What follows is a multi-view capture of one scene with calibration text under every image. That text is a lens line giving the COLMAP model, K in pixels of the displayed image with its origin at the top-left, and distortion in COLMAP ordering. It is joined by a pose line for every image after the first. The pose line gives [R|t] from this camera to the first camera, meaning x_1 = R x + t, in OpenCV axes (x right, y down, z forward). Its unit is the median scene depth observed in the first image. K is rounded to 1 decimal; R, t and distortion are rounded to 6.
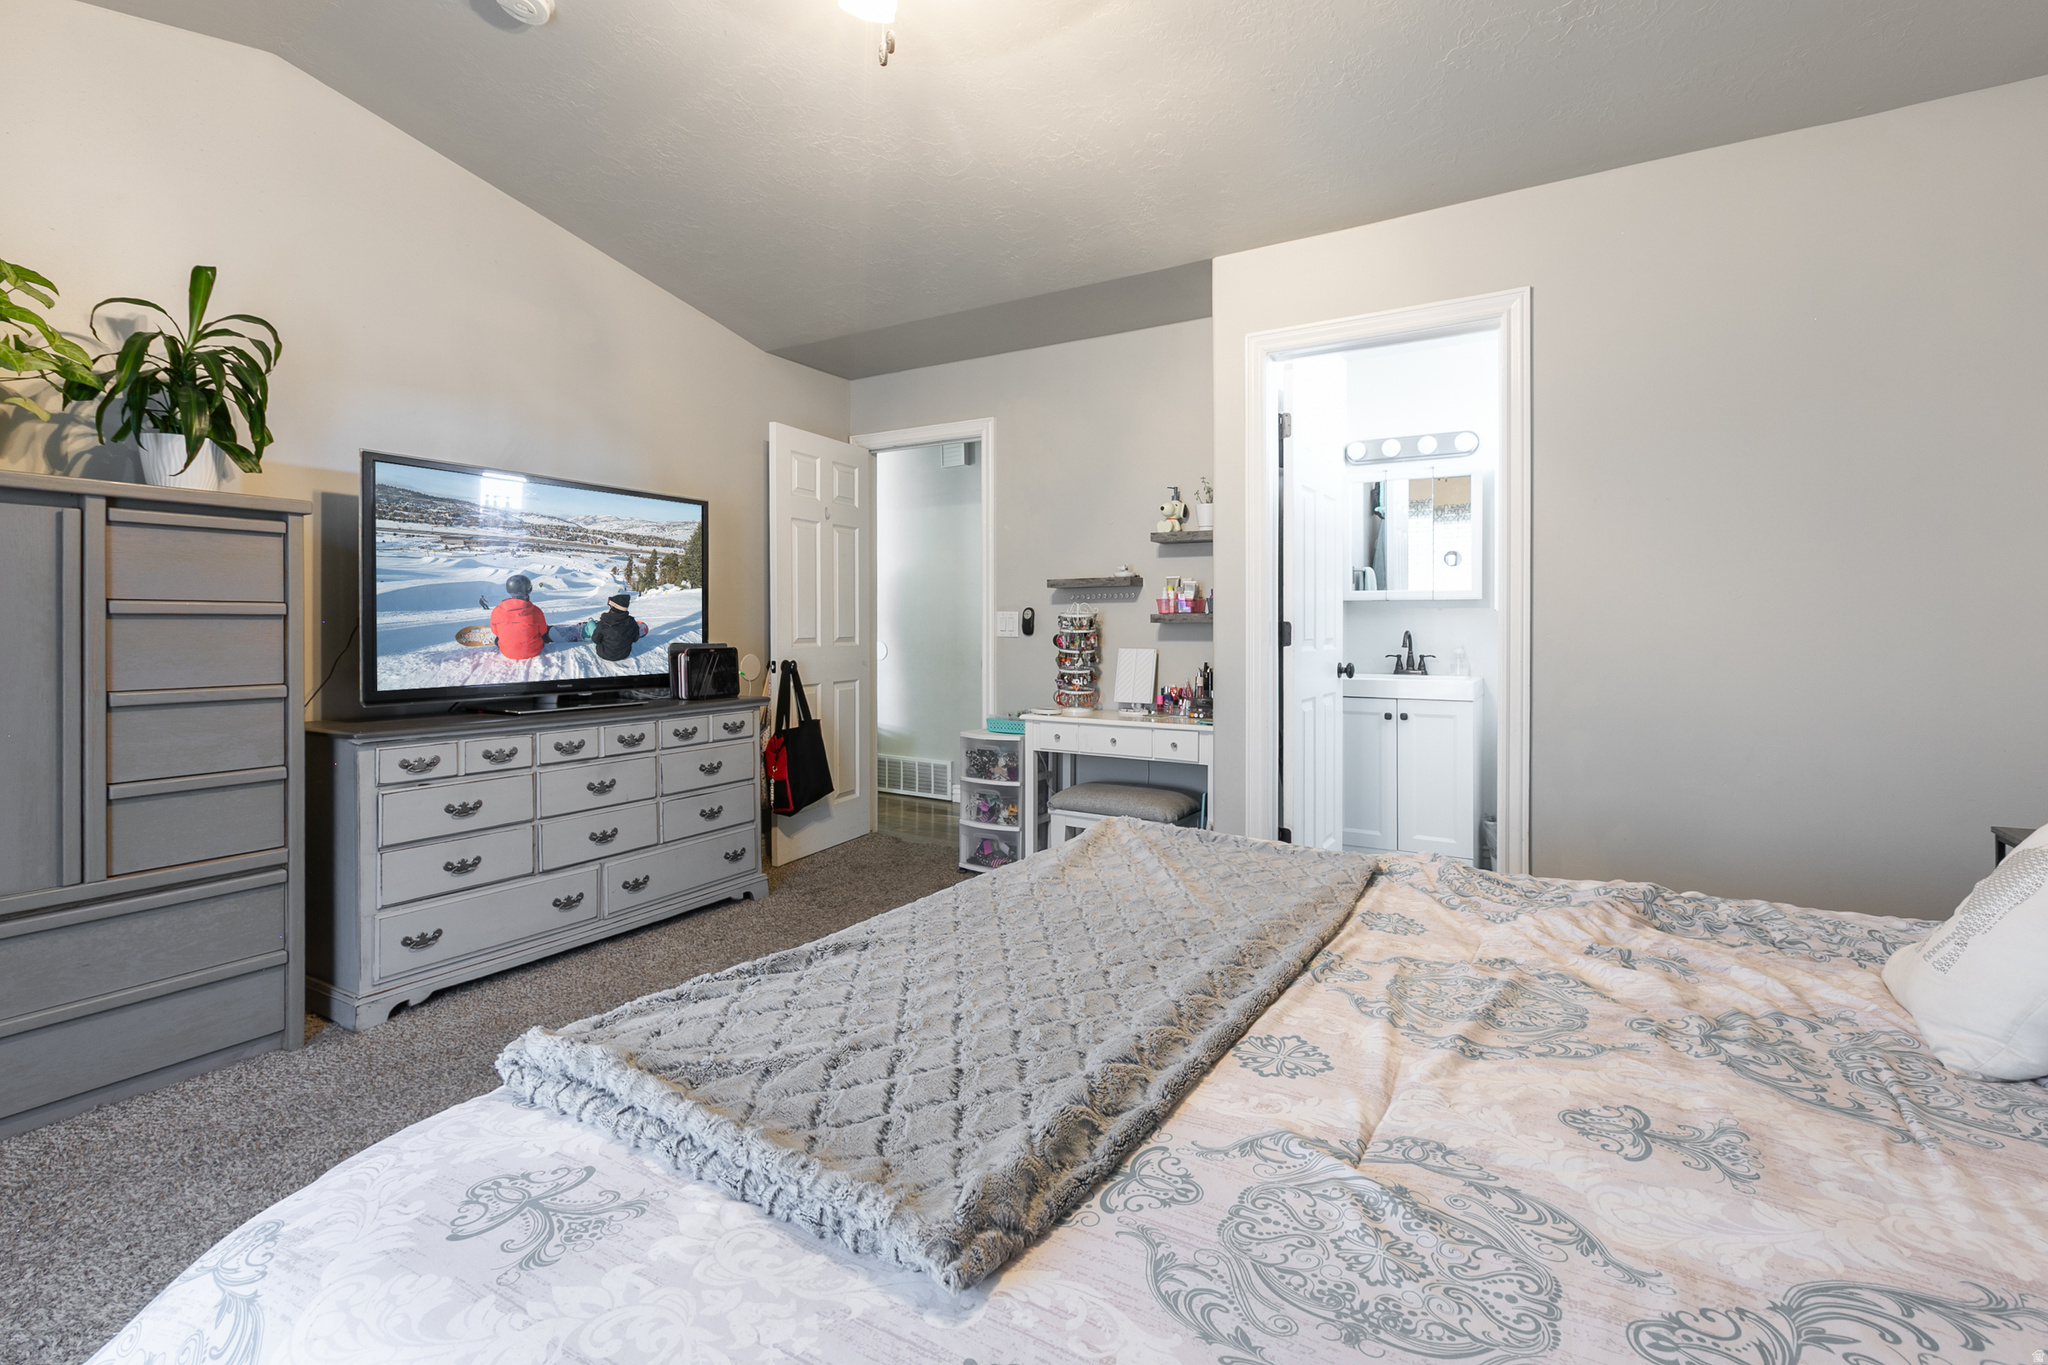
lens RADIAL K [[940.8, 0, 1024.7], [0, 940.8, 621.9], [0, 0, 1]] dist [0.078681, -0.000019]
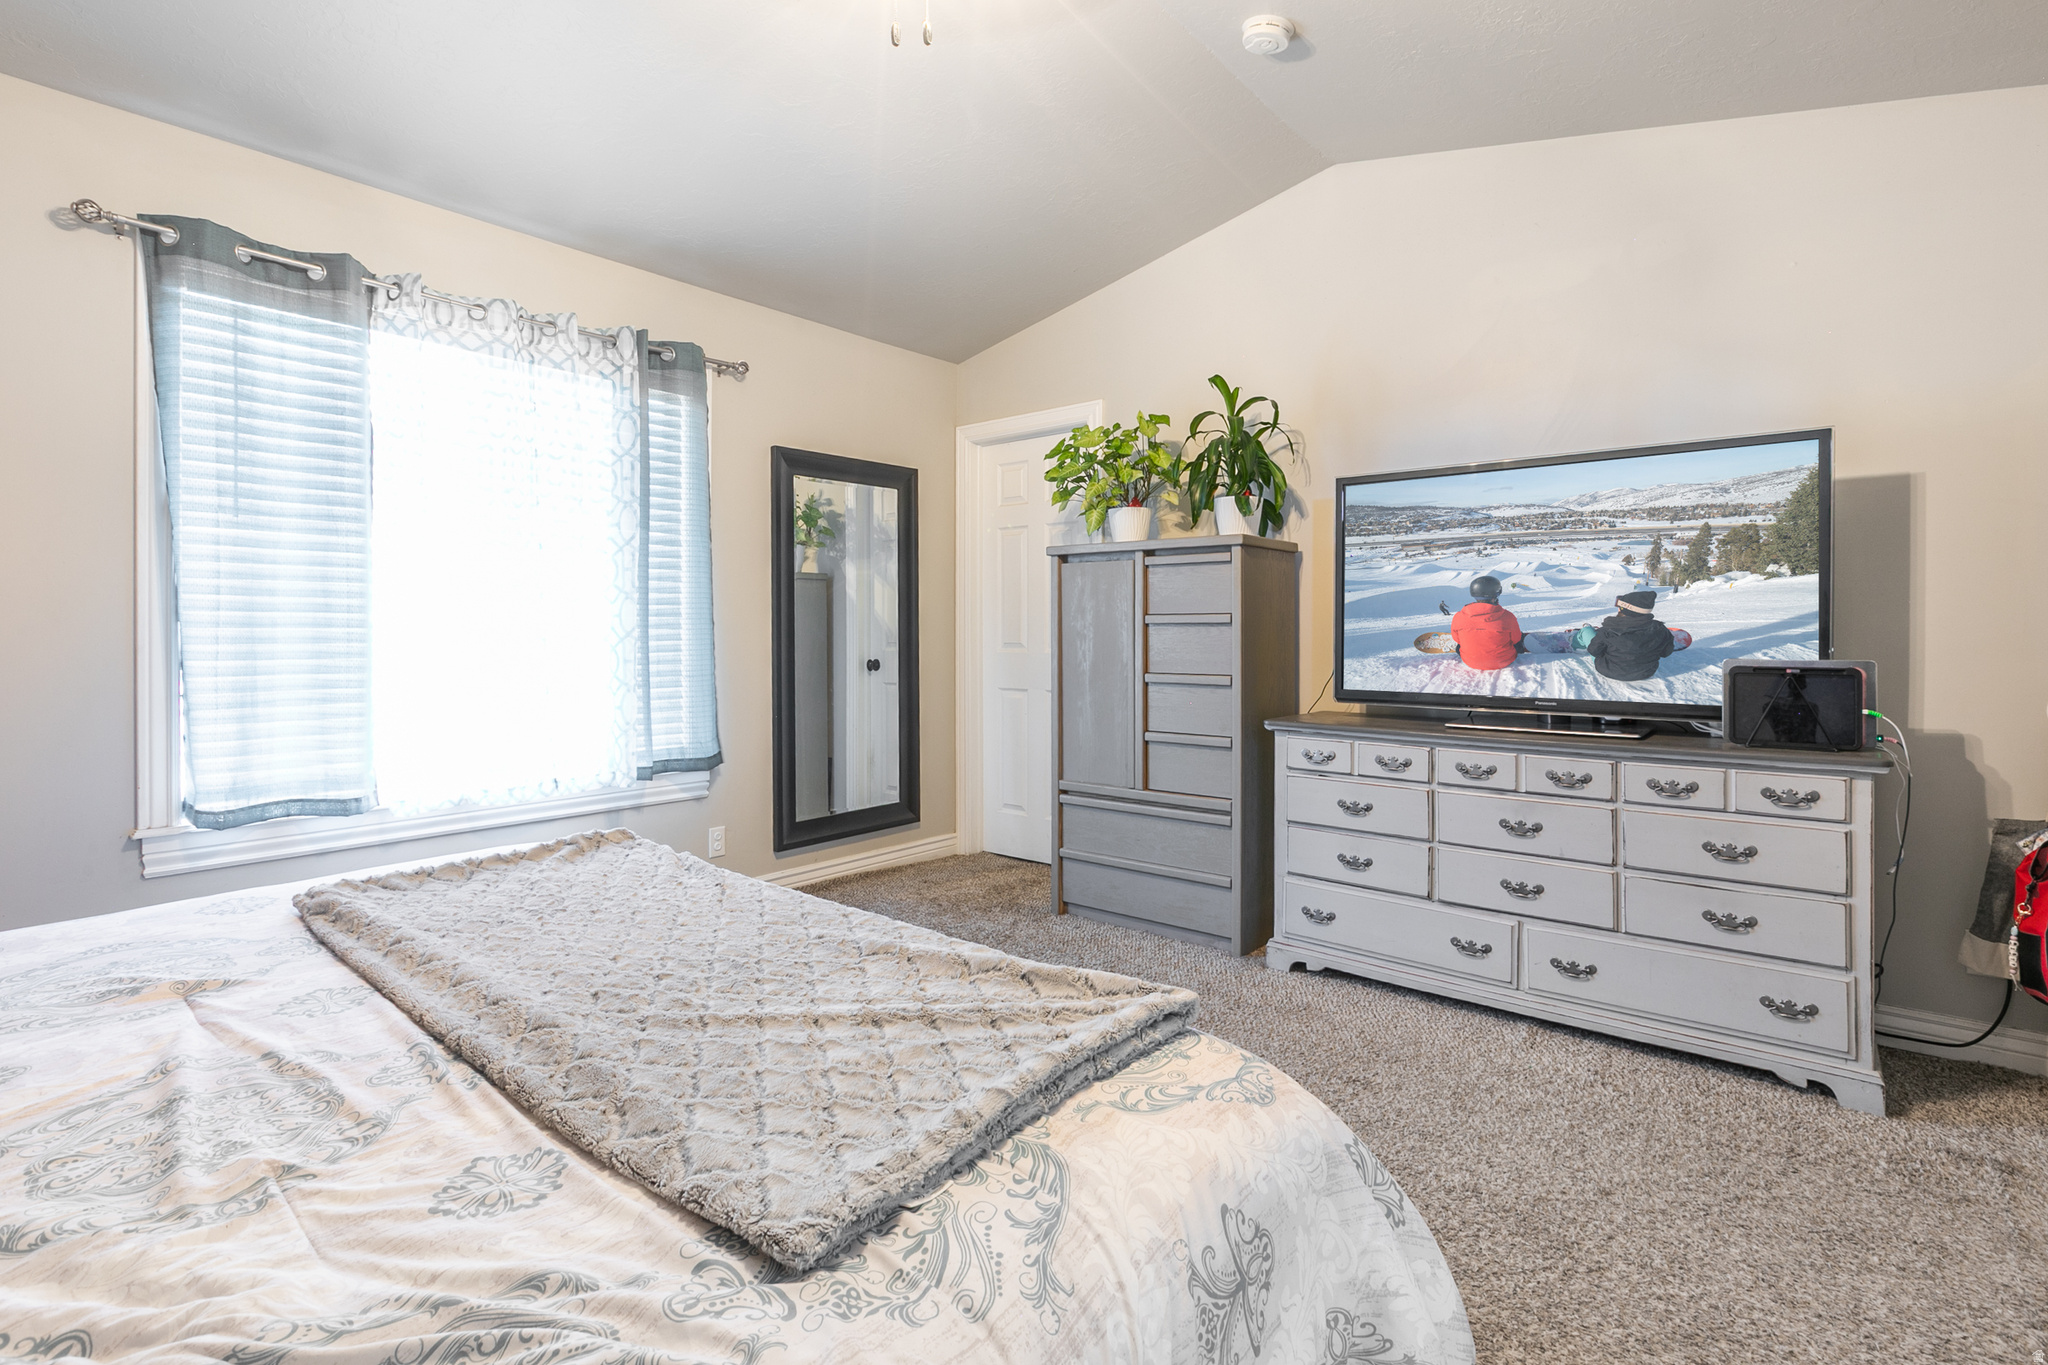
lens RADIAL K [[972.6, 0, 1024.0], [0, 972.6, 682.5], [0, 0, 1]] dist [-0.002252, -0.000147]
pose [[-0.167309, 0.047407, -0.984764, 0.431808], [-0.005961, 0.998776, 0.049095, 0.008157], [0.985886, 0.014084, -0.166822, 0.698779]]
